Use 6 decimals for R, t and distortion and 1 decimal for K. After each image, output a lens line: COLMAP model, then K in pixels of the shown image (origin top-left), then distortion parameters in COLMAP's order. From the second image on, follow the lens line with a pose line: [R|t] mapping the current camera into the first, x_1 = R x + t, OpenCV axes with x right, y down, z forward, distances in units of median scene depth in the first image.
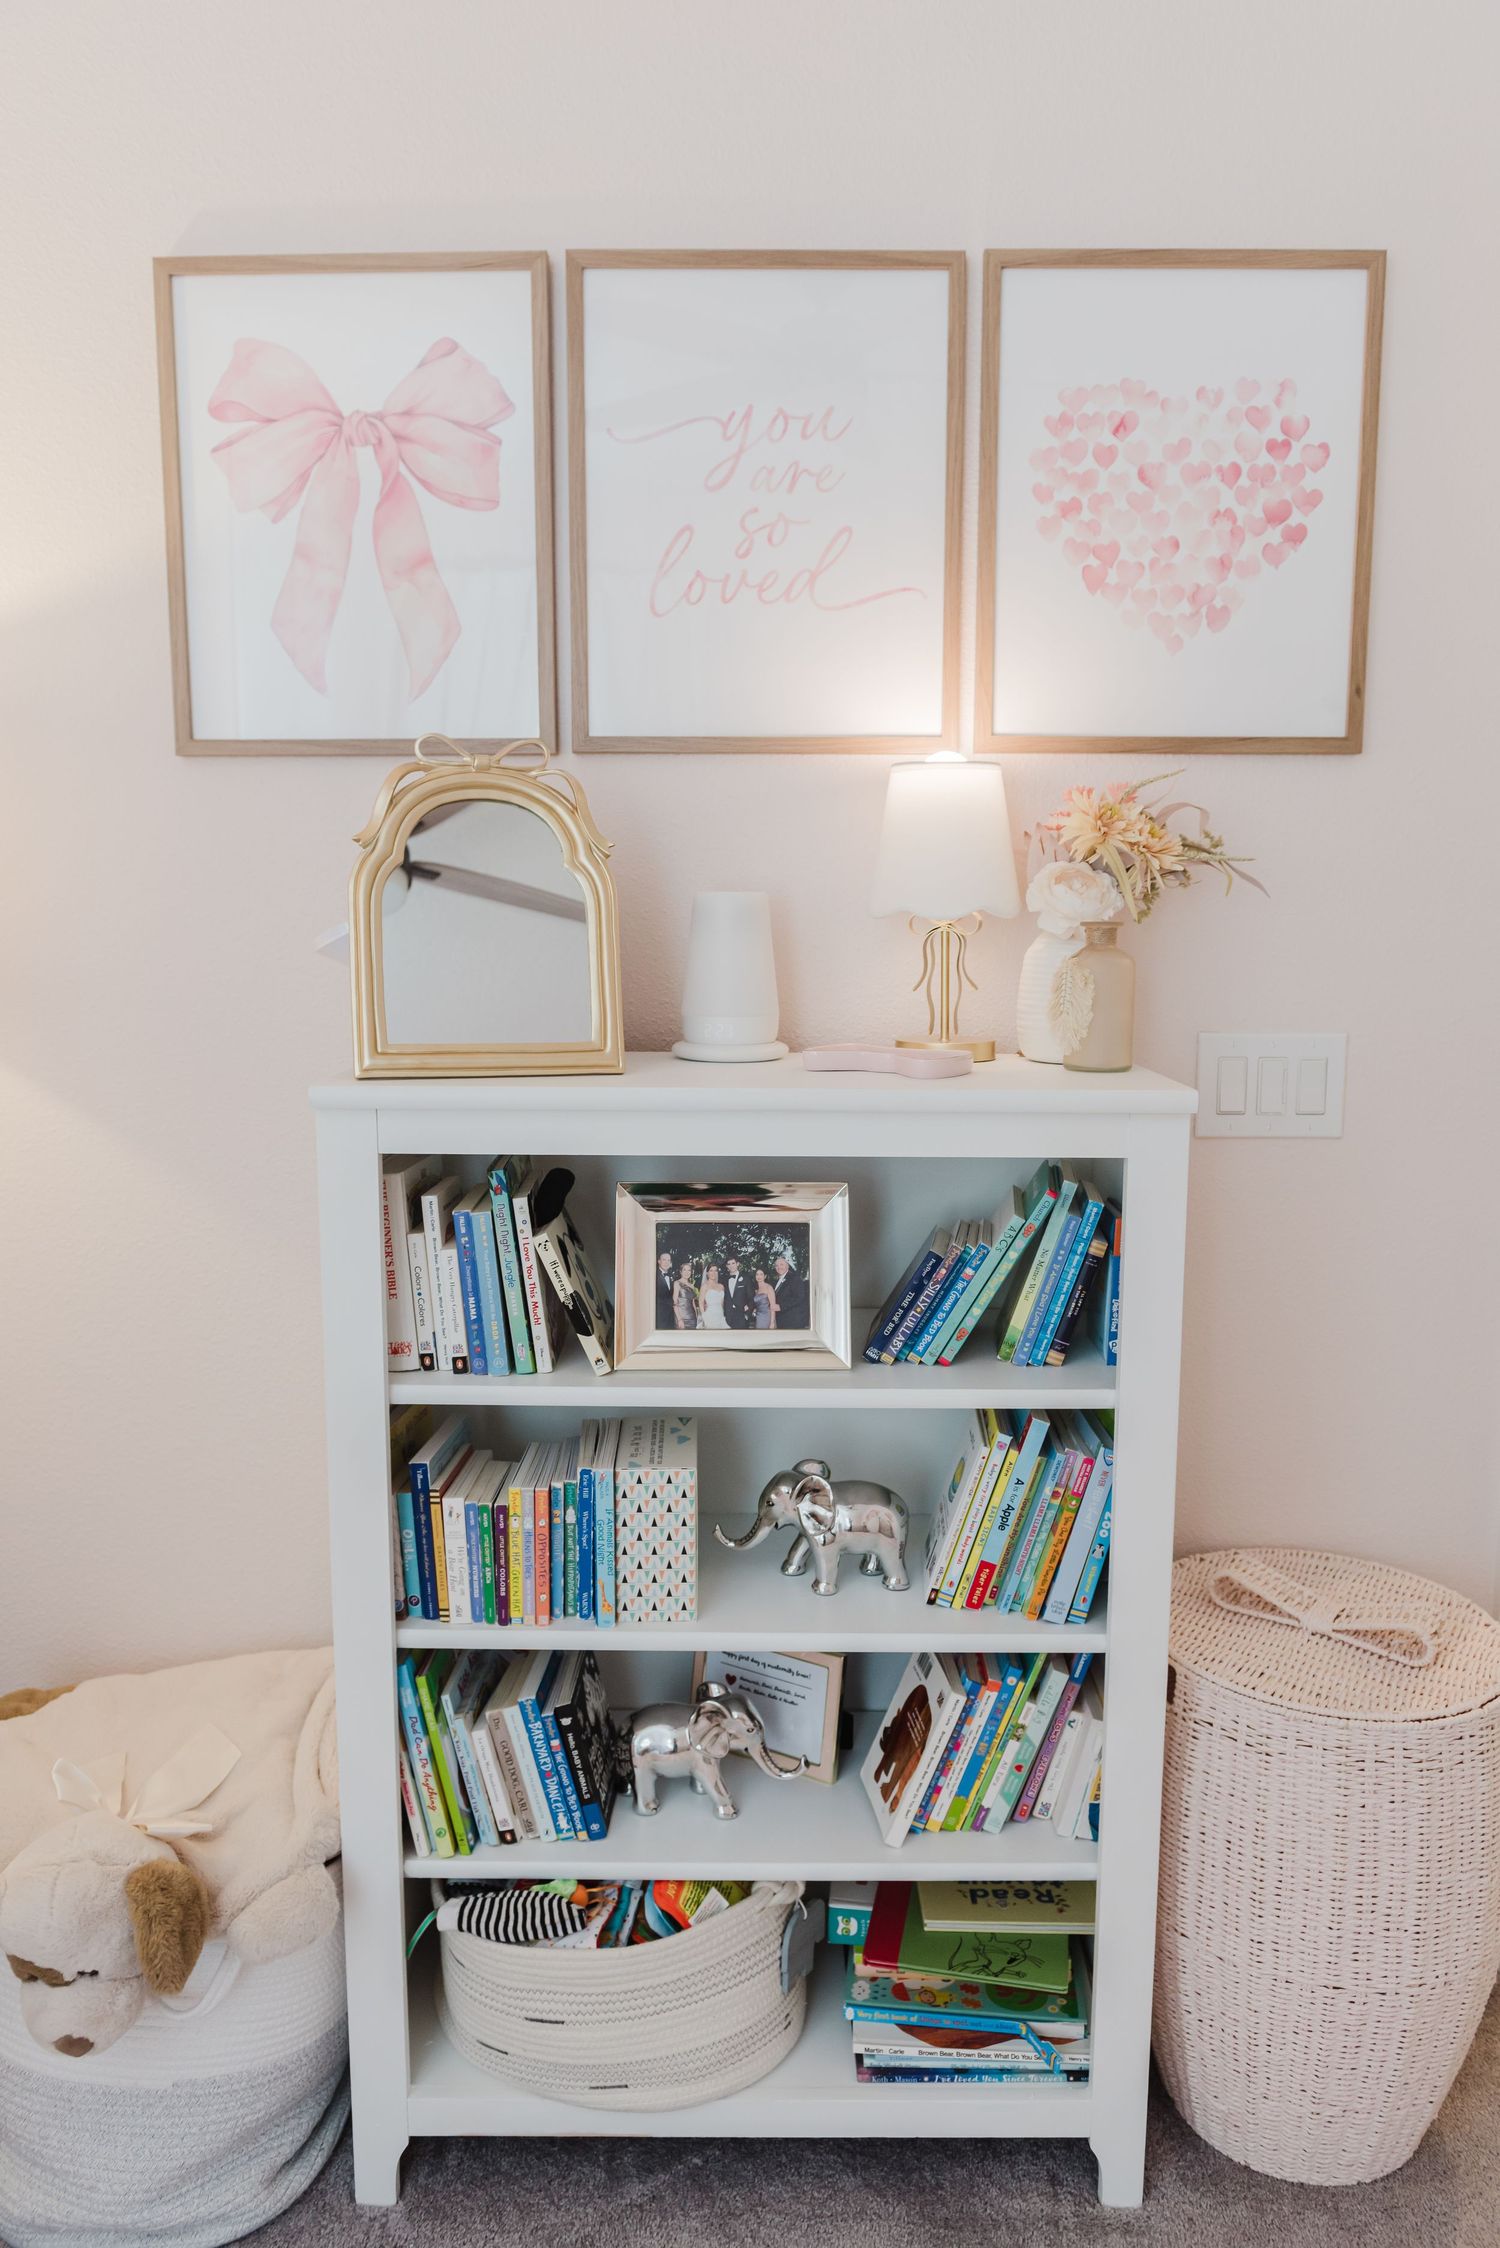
lens RADIAL K [[1521.5, 0, 728.8], [0, 1521.5, 1119.5], [0, 0, 1]] dist [-0.032628, 0.007724]
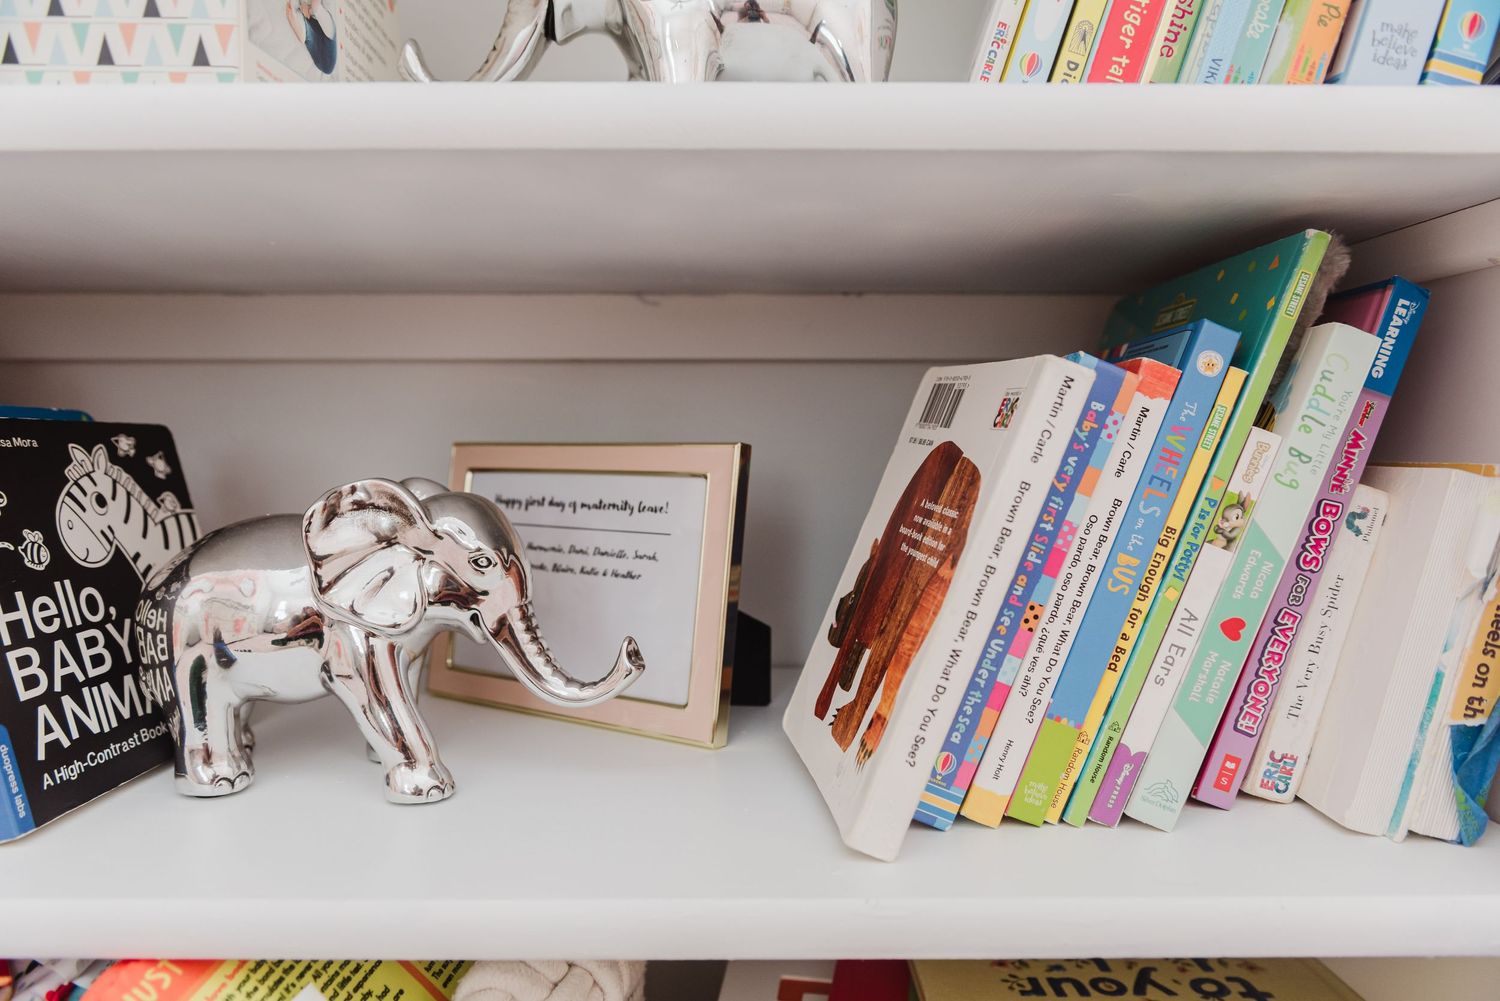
lens RADIAL K [[967.8, 0, 746.0], [0, 967.8, 501.5], [0, 0, 1]] dist [0.004661, 0.001883]
pose [[0.999882, -0.000120, 0.015385, 0.077398], [0.000993, 0.998390, -0.056718, 0.410776], [-0.015353, 0.056727, 0.998272, 0.775892]]
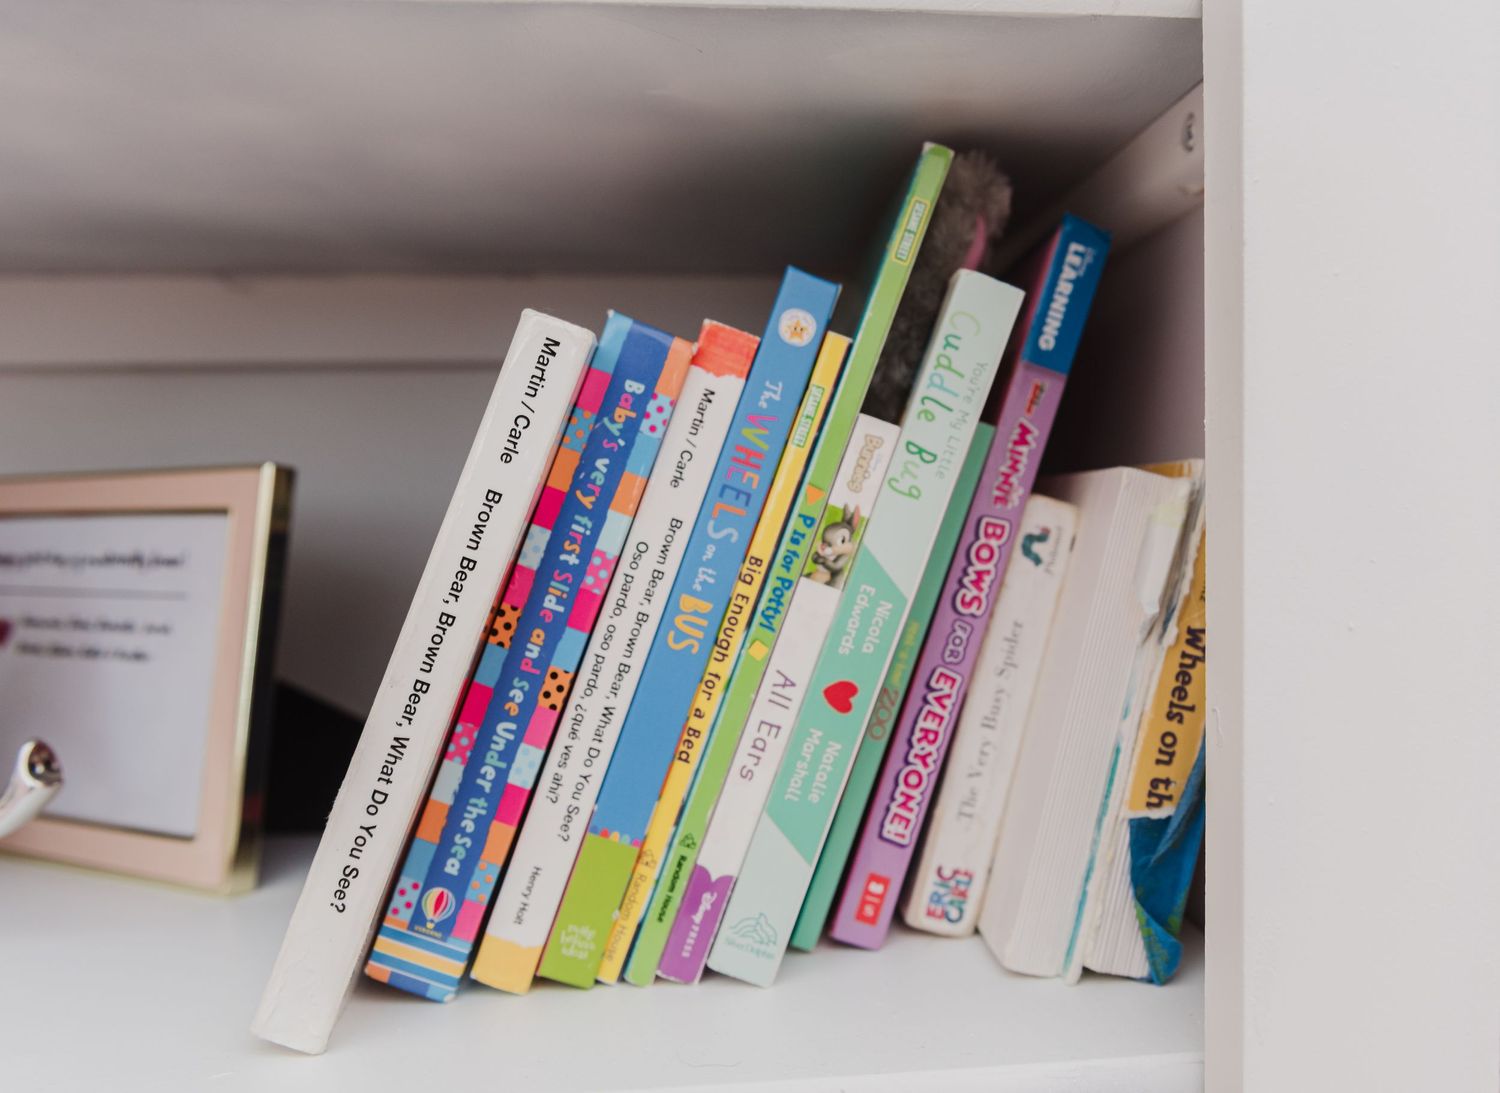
lens RADIAL K [[1187.1, 0, 765.7], [0, 1187.1, 546.0], [0, 0, 1]] dist [-0.009101, -0.007378]
pose [[0.995342, -0.021522, 0.093974, 0.161293], [0.029582, 0.995921, -0.085240, 0.418966], [-0.091756, 0.087623, 0.991919, 0.803377]]
